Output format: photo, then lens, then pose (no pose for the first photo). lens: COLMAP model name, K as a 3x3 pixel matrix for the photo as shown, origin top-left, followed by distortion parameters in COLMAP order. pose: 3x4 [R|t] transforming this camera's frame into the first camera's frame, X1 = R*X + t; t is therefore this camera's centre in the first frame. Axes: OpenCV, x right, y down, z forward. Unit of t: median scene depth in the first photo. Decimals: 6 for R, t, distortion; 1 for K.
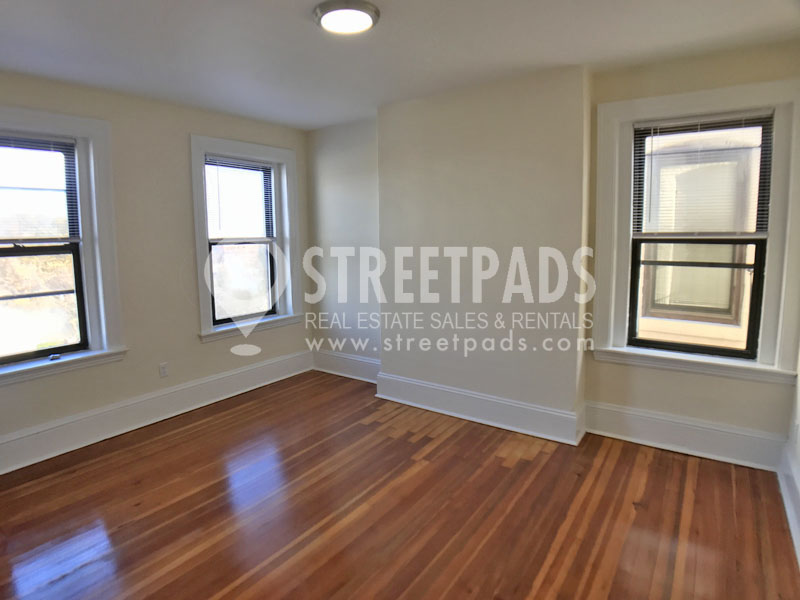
lens RADIAL K [[453.8, 0, 398.4], [0, 453.8, 300.4], [0, 0, 1]] dist [-0.109149, 0.034104]
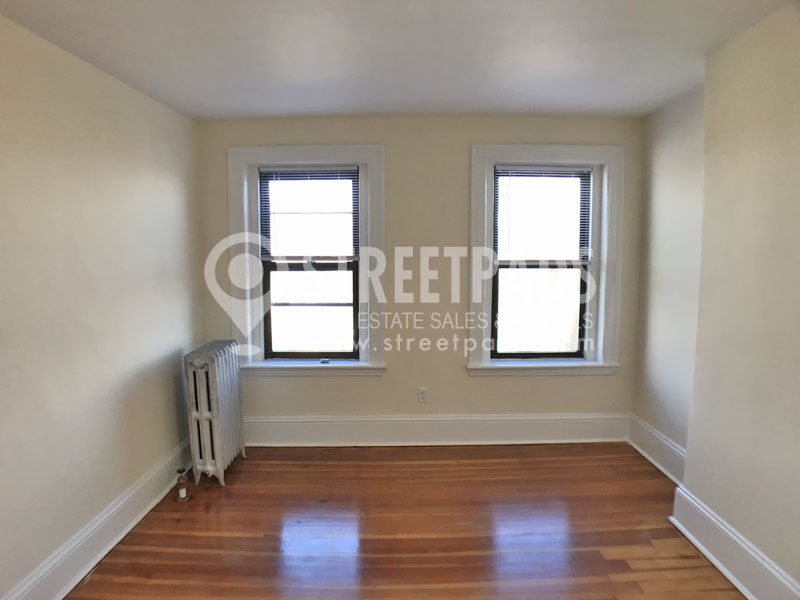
lens RADIAL K [[459.2, 0, 400.0], [0, 459.2, 300.0], [0, 0, 1]] dist [-0.046256, 0.000619]
pose [[0.579427, 0.079721, -0.811116, 0.222864], [-0.121857, 0.992492, 0.010499, -0.049920], [0.805863, 0.092757, 0.584791, 0.342427]]
